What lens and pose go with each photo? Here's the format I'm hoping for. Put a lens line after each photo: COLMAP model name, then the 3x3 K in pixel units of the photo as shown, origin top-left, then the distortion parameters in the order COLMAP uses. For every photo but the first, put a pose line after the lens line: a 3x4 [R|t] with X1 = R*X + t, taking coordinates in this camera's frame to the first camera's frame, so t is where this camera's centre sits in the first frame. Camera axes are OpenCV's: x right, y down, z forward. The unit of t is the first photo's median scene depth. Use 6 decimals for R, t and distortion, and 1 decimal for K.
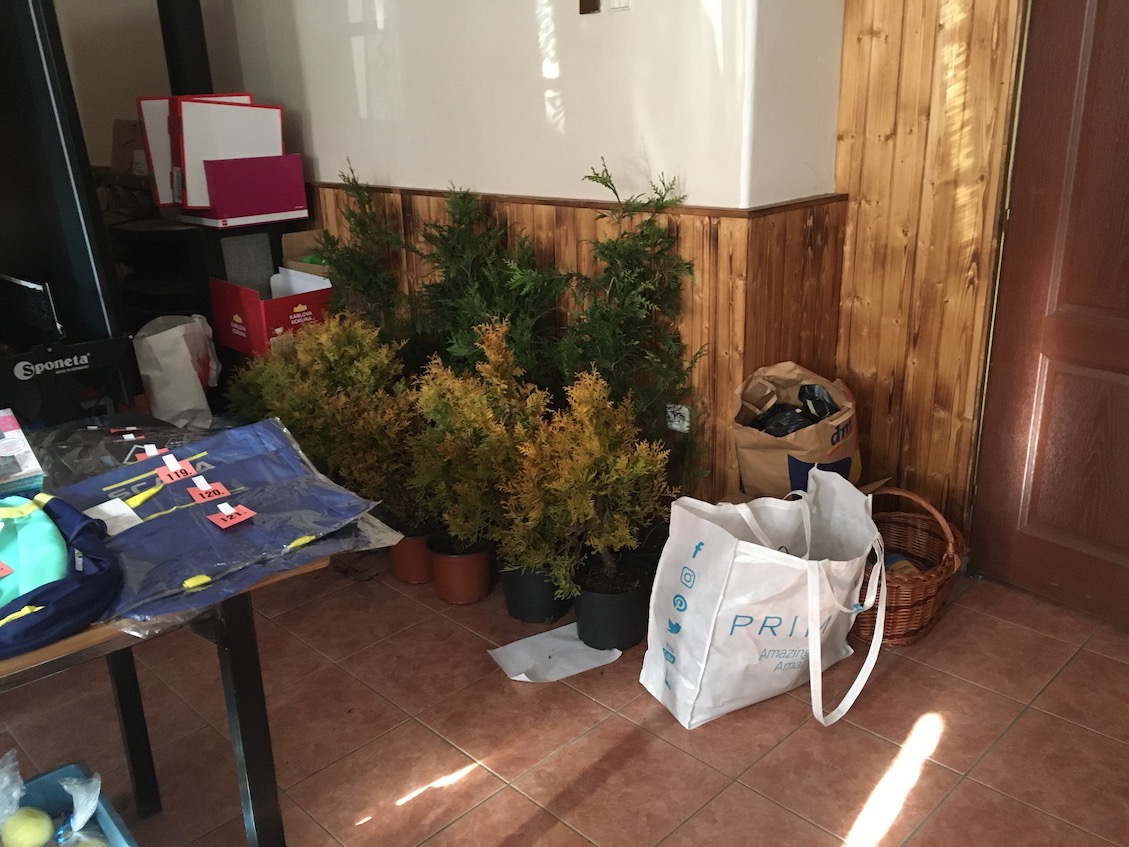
lens RADIAL K [[956.0, 0, 557.1], [0, 956.0, 427.8], [0, 0, 1]] dist [0.081399, -0.109812]
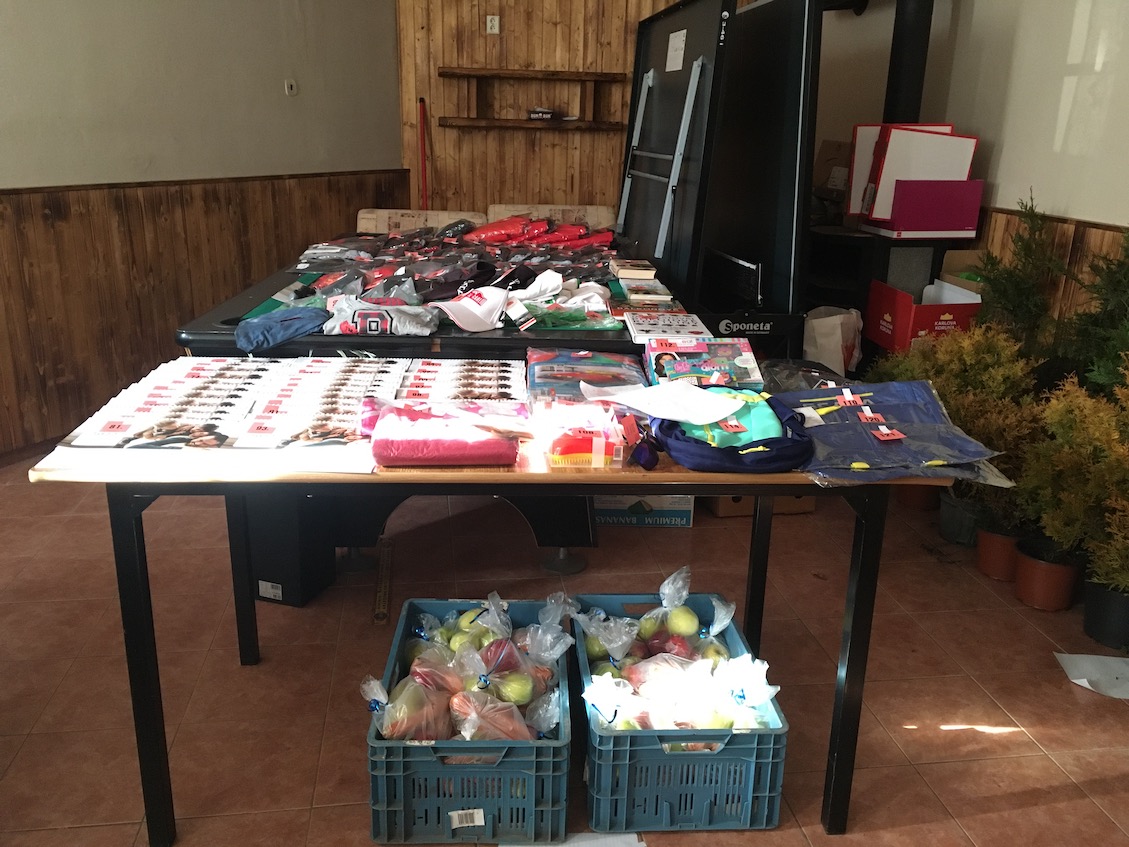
lens RADIAL K [[956.0, 0, 557.1], [0, 956.0, 427.8], [0, 0, 1]] dist [0.081399, -0.109812]
pose [[0.801550, 0.227475, -0.552966, 0.021678], [-0.237824, 0.969794, 0.054211, 0.055295], [0.548595, 0.088056, 0.831438, -0.193660]]
